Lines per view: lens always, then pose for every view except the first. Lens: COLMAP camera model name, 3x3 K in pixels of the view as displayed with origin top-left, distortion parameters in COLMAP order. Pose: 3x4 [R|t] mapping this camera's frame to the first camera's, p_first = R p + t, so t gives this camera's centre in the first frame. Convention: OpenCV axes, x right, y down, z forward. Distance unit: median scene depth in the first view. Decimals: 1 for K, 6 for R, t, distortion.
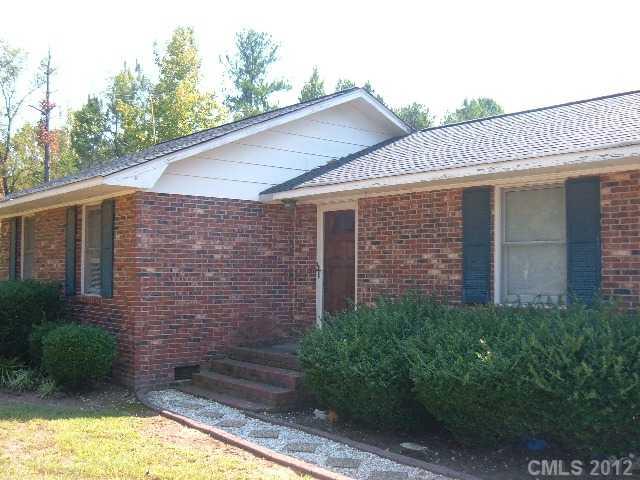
lens RADIAL K [[703.0, 0, 320.0], [0, 703.0, 240.0], [0, 0, 1]] dist [0.002157, 0.005260]
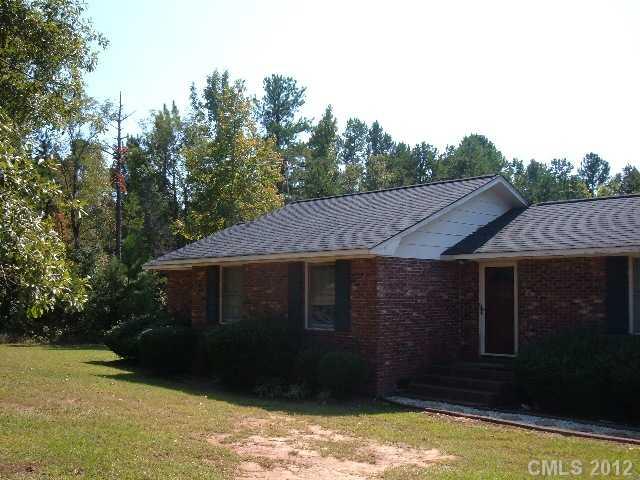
lens RADIAL K [[716.4, 0, 320.0], [0, 716.4, 240.0], [0, 0, 1]] dist [-0.153952, 0.071820]
pose [[0.997374, 0.001567, 0.072412, -0.427913], [0.000247, 0.999686, -0.025047, -0.059180], [-0.072429, 0.024999, 0.997060, -0.382098]]
